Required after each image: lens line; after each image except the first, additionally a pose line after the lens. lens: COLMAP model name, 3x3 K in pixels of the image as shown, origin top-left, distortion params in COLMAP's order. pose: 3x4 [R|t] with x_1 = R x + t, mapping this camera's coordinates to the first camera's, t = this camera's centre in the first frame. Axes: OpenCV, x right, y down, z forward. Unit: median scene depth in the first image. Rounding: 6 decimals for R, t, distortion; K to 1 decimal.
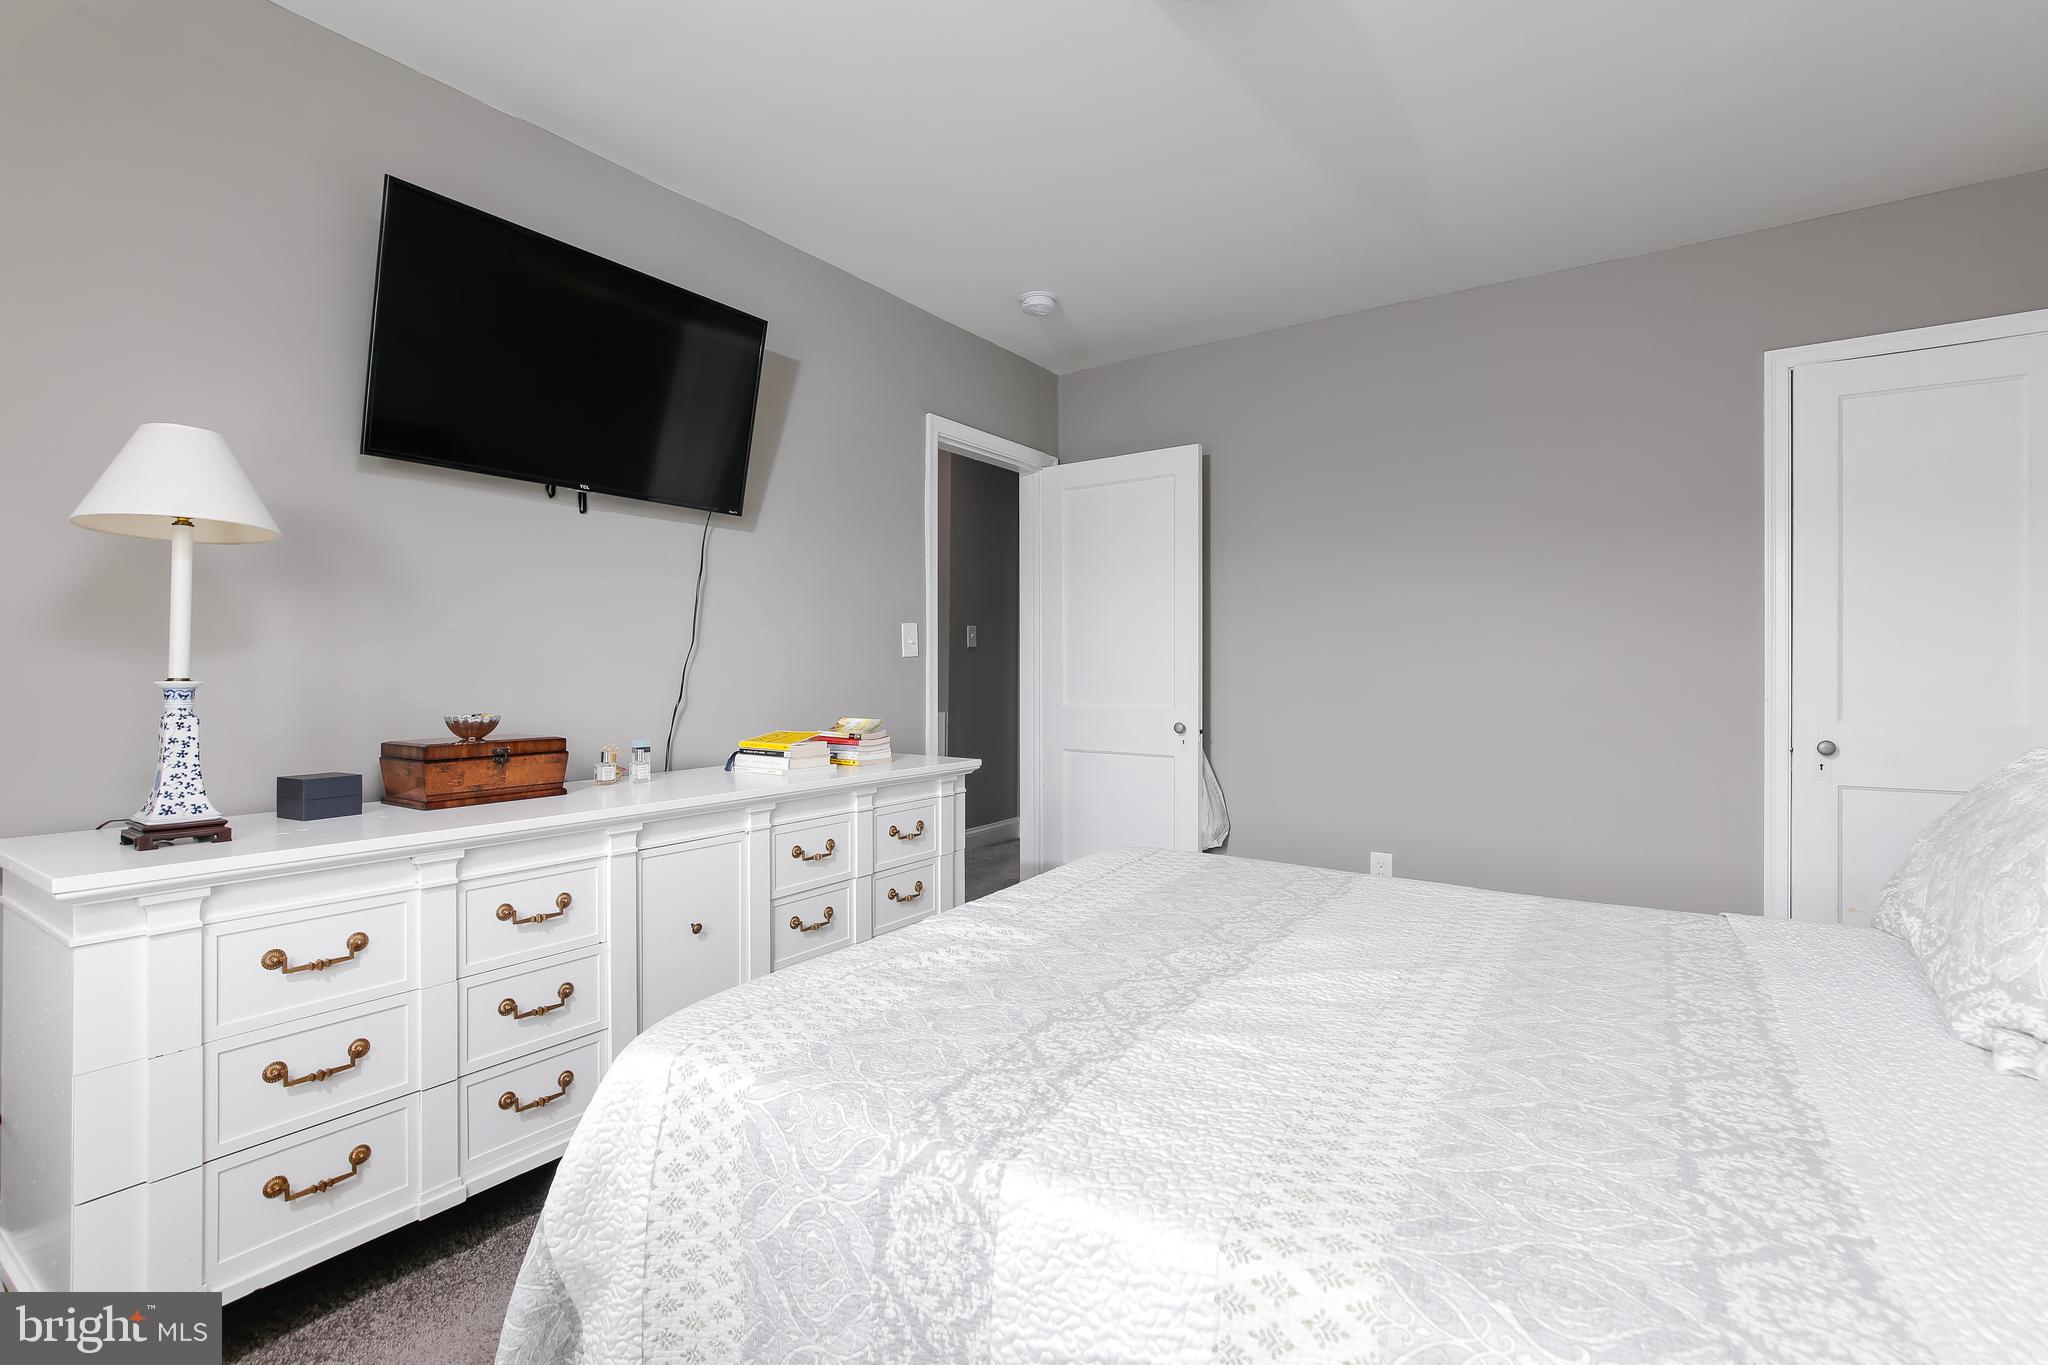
lens RADIAL K [[928.5, 0, 1034.7], [0, 928.5, 678.2], [0, 0, 1]] dist [-0.010778, 0.004008]
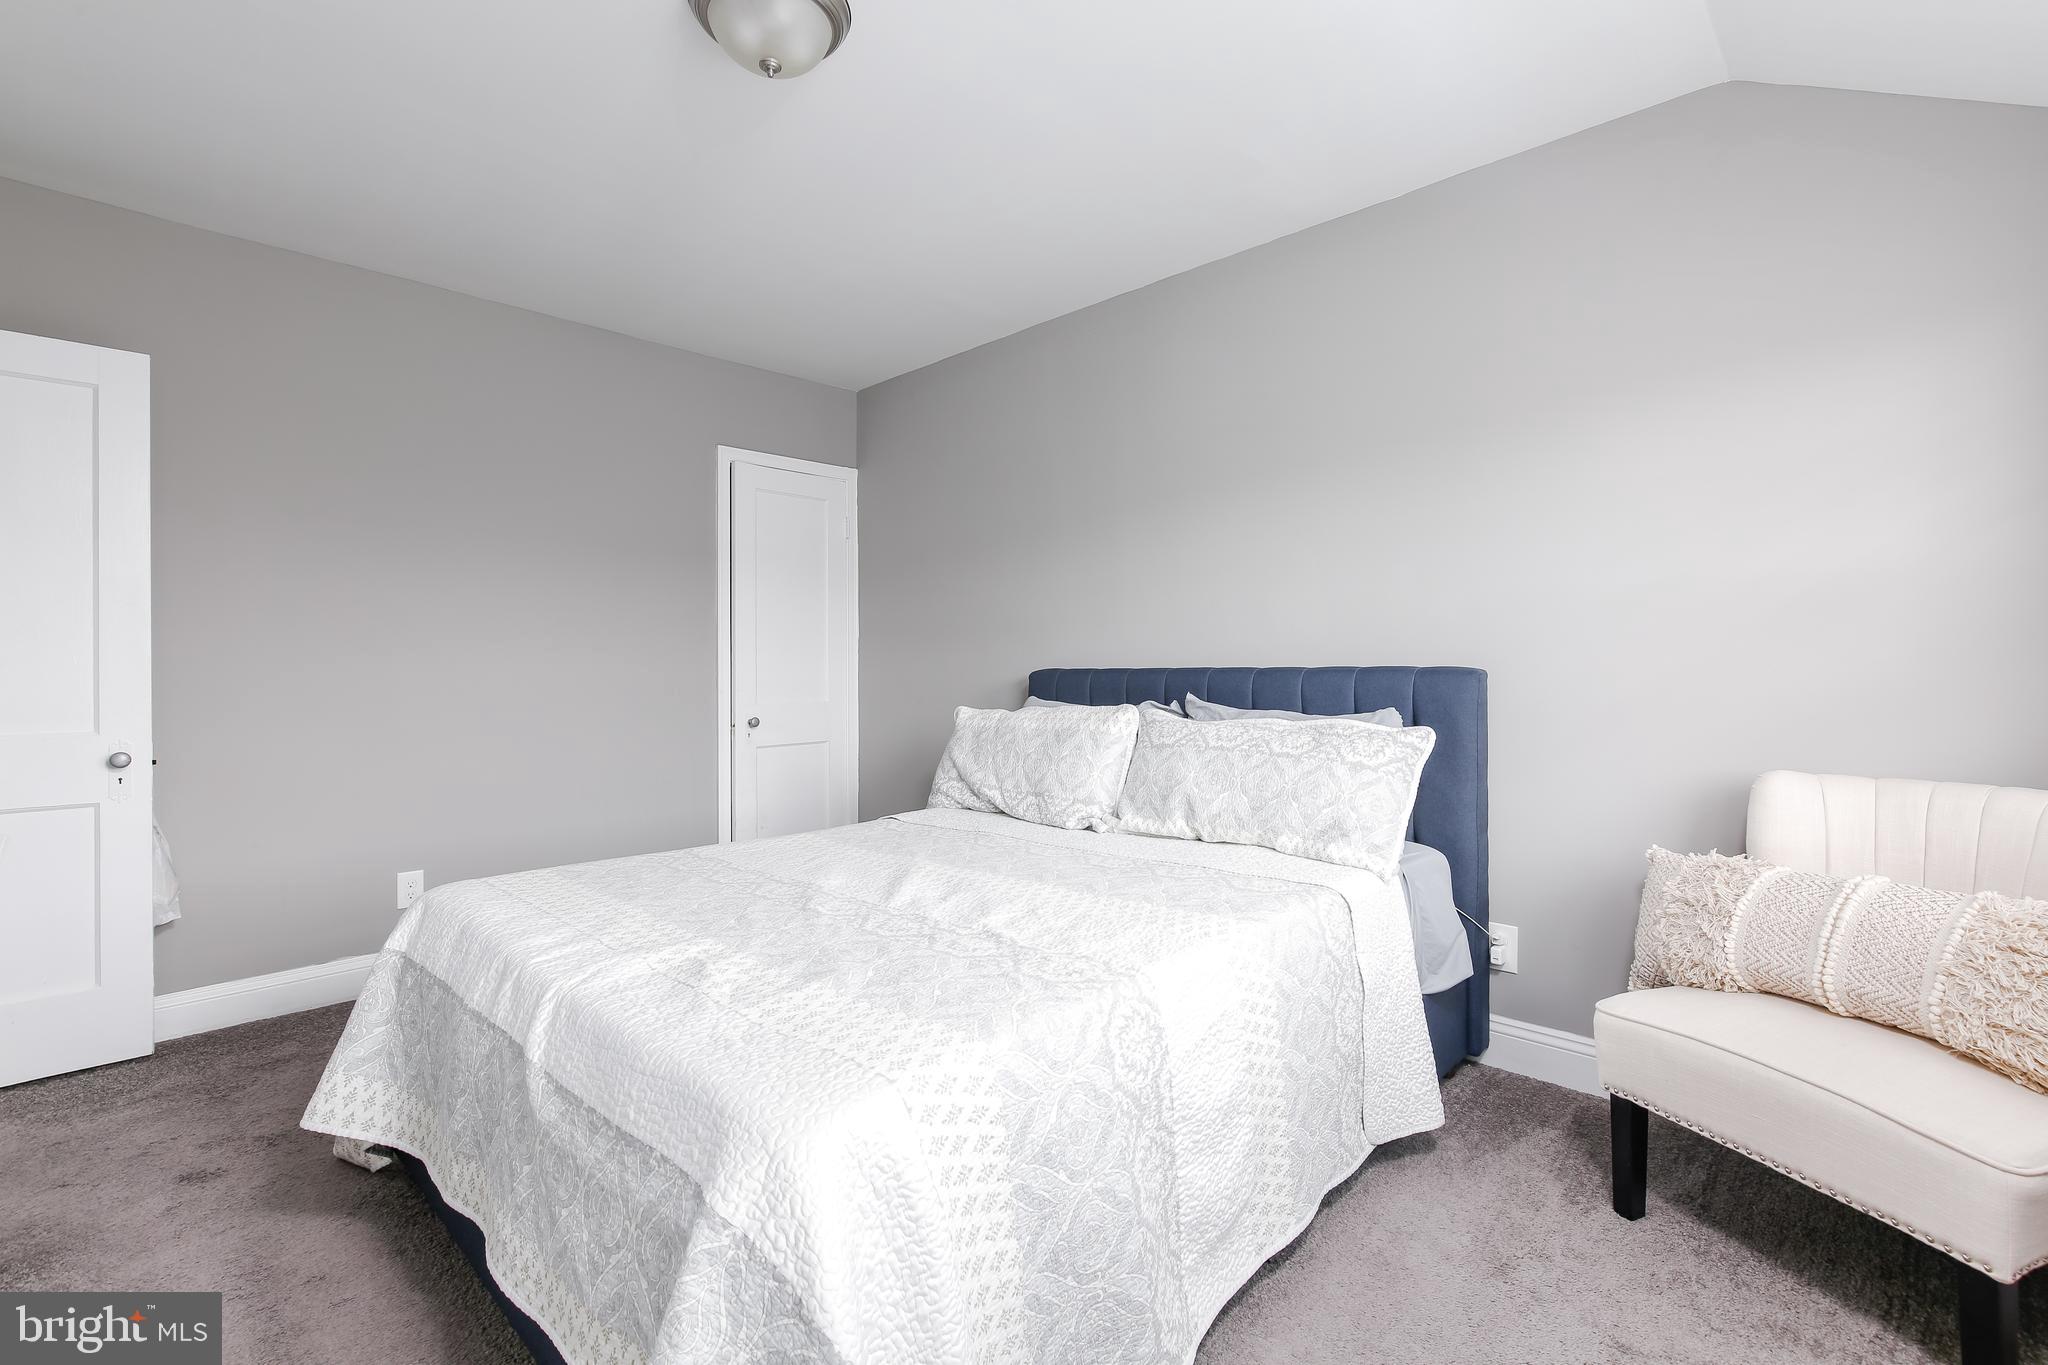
lens RADIAL K [[928.5, 0, 1033.2], [0, 928.5, 672.4], [0, 0, 1]] dist [-0.010778, 0.004008]
pose [[0.169604, -0.006824, 0.985489, -1.150187], [0.017722, 0.999835, 0.003873, -0.005393], [-0.985353, 0.016807, 0.169697, 0.628748]]
